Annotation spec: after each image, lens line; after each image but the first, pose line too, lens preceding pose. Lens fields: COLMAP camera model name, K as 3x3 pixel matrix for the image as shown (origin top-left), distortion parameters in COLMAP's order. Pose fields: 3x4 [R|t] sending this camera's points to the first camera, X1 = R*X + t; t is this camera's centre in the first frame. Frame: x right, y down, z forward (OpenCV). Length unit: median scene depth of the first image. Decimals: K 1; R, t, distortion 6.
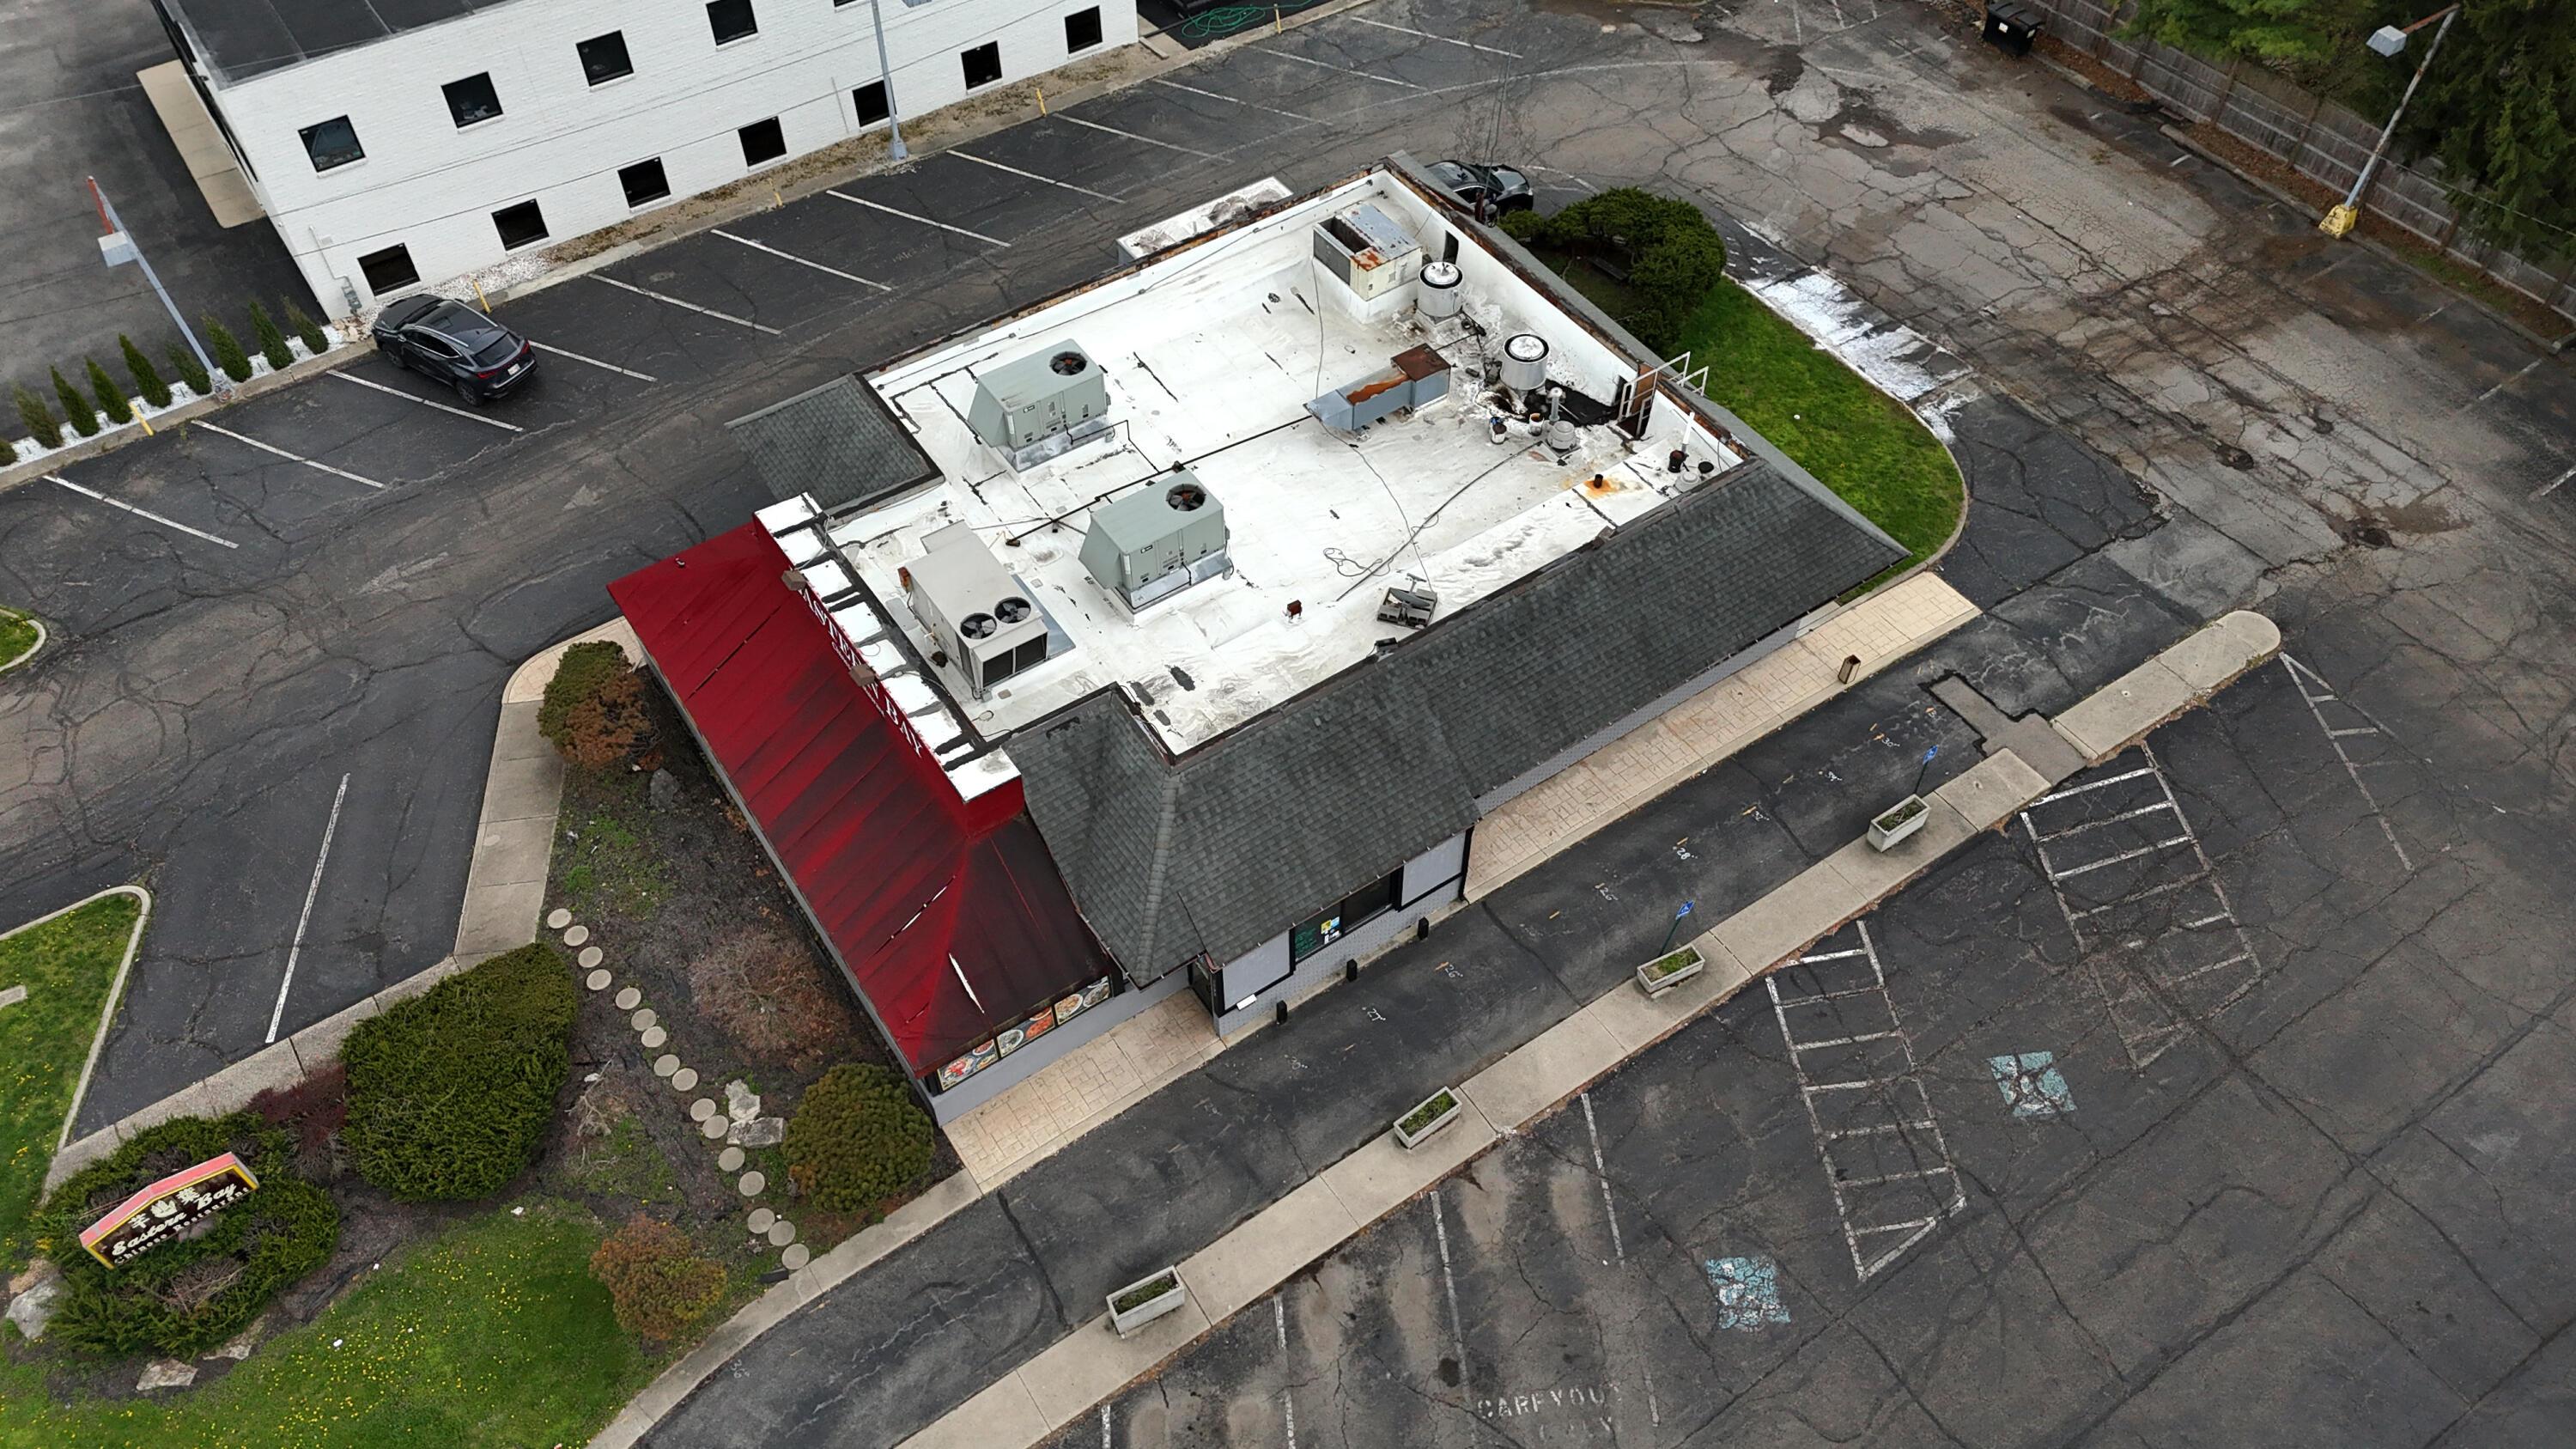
lens RADIAL K [[1890.3, 0, 1289.2], [0, 1890.3, 726.5], [0, 0, 1]] dist [0.064492, -0.055651]
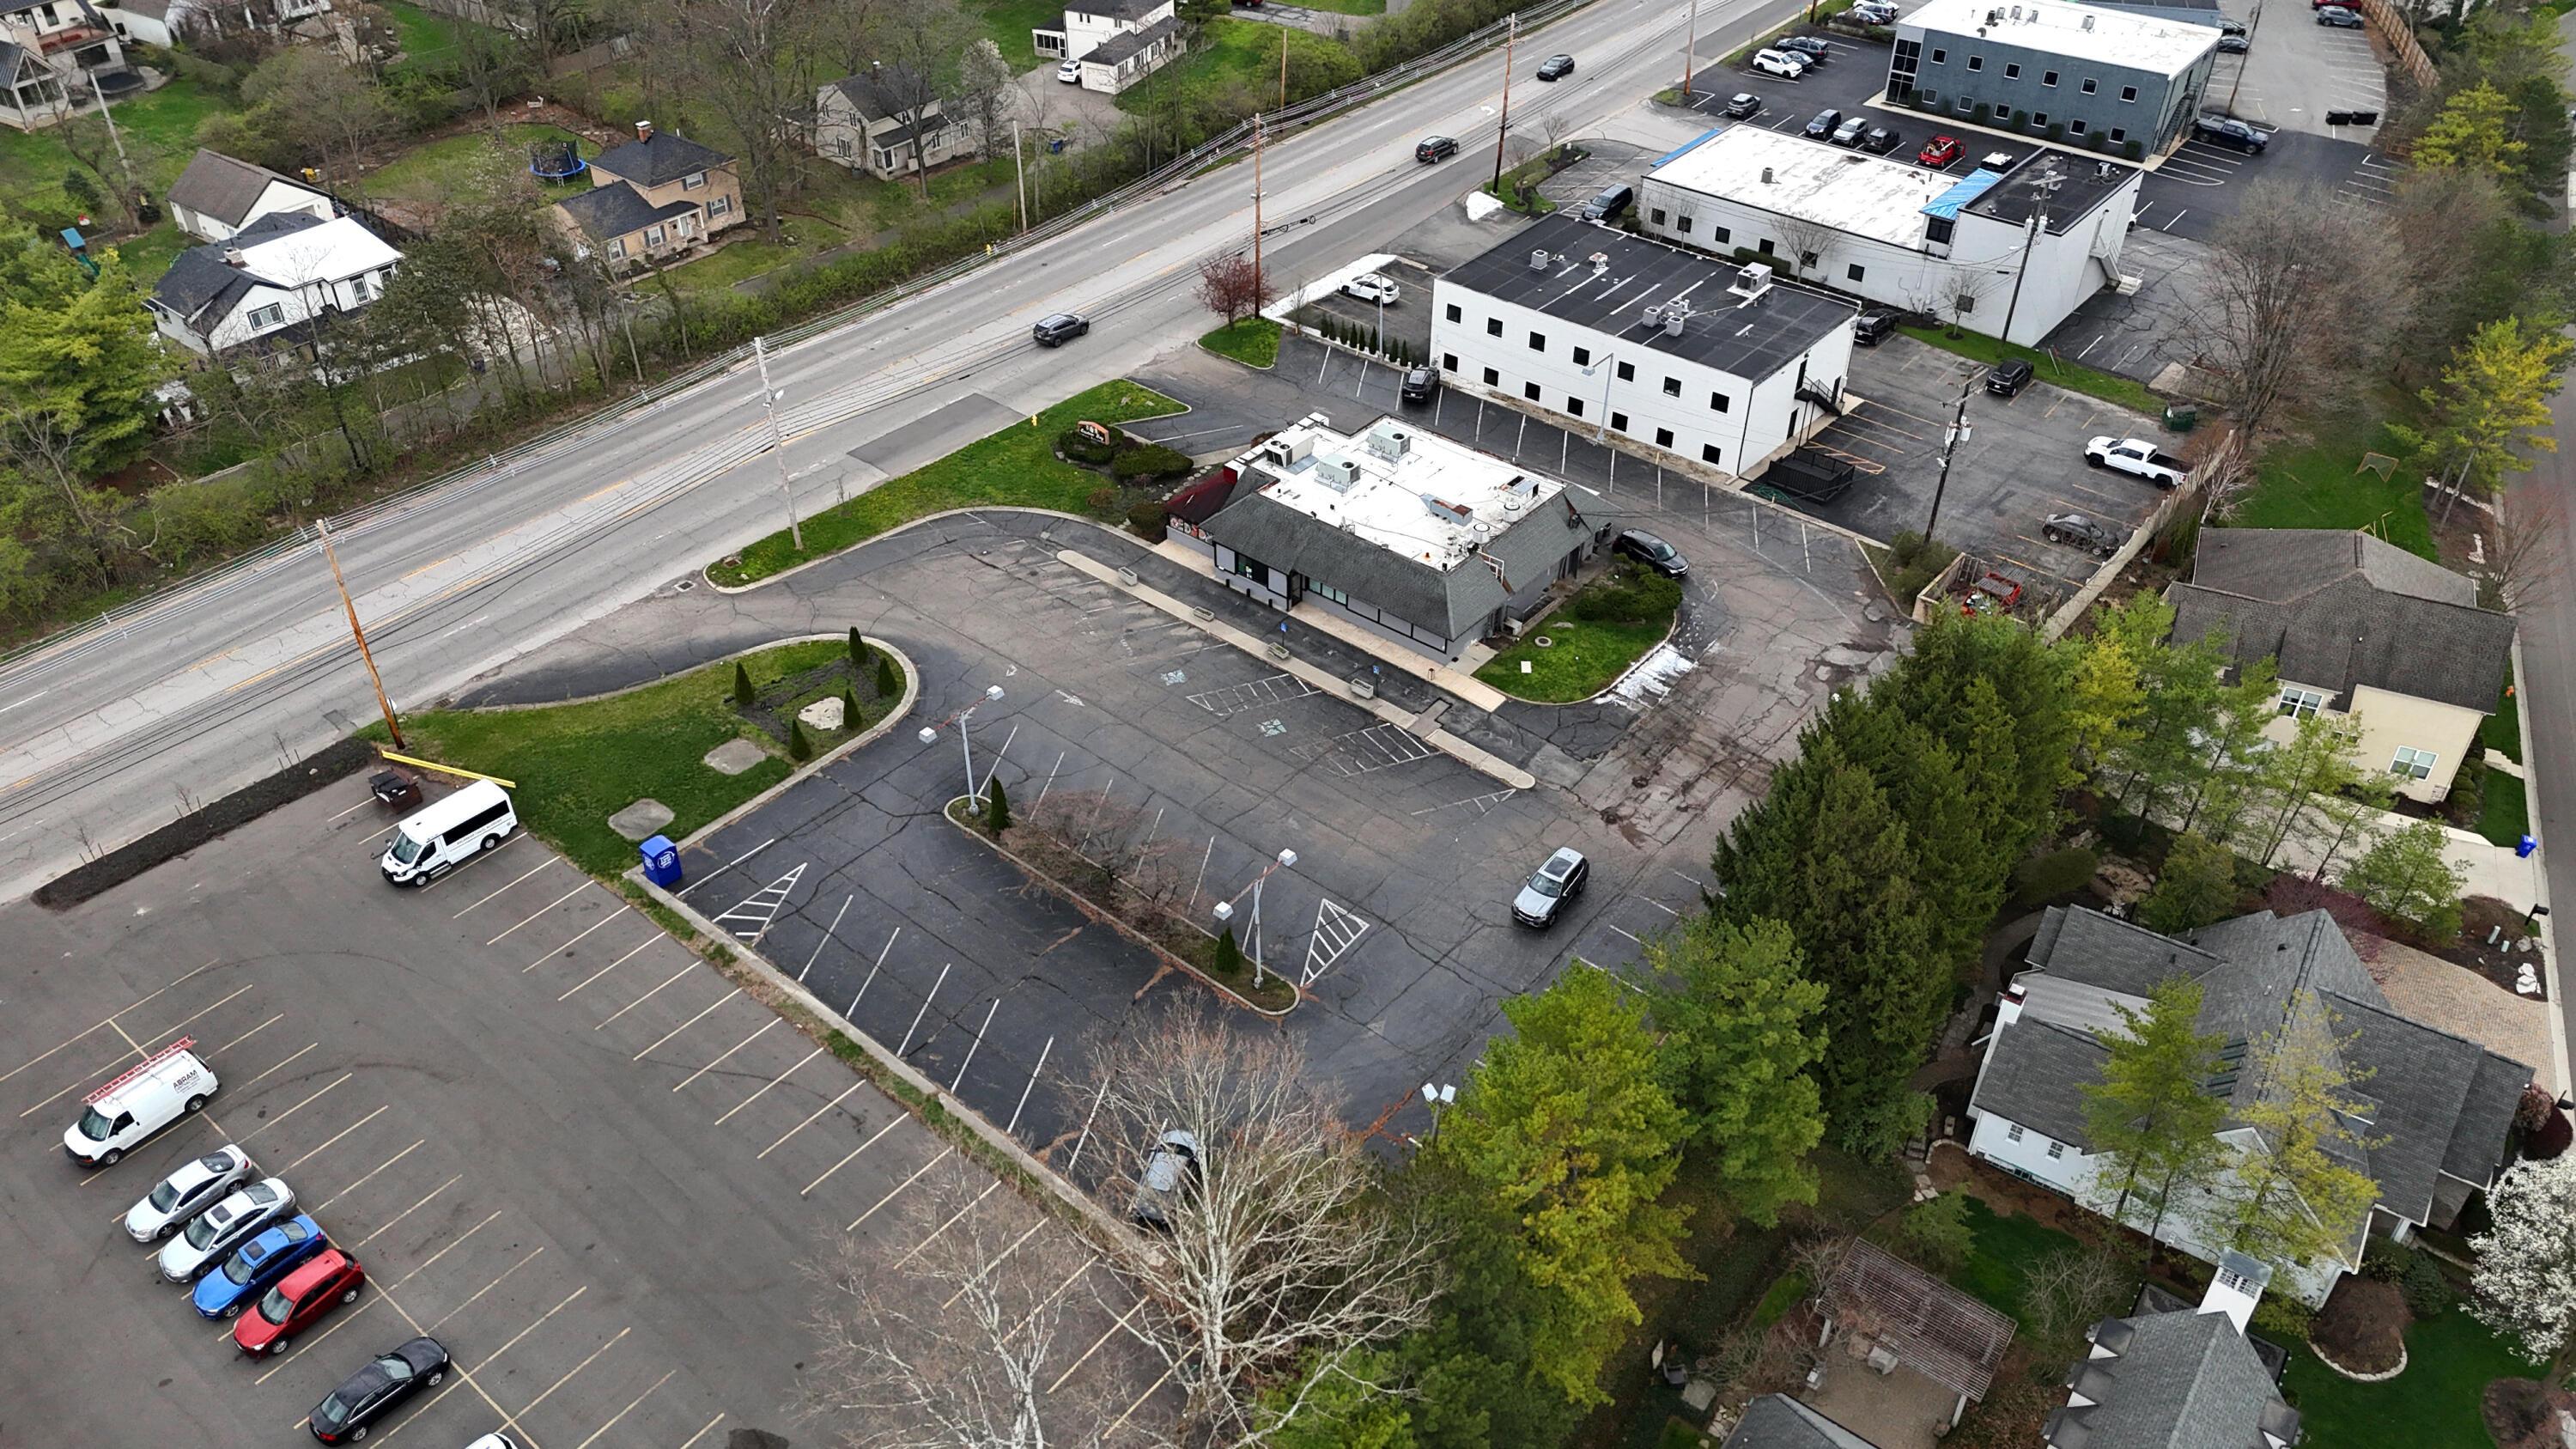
lens RADIAL K [[1877.1, 0, 1293.7], [0, 1877.1, 725.3], [0, 0, 1]] dist [0.114397, -0.153441]
pose [[0.282261, 0.586858, -0.758898, 2.194342], [-0.740321, 0.636354, 0.216743, -0.395523], [0.610125, 0.500650, 0.614082, -0.638982]]
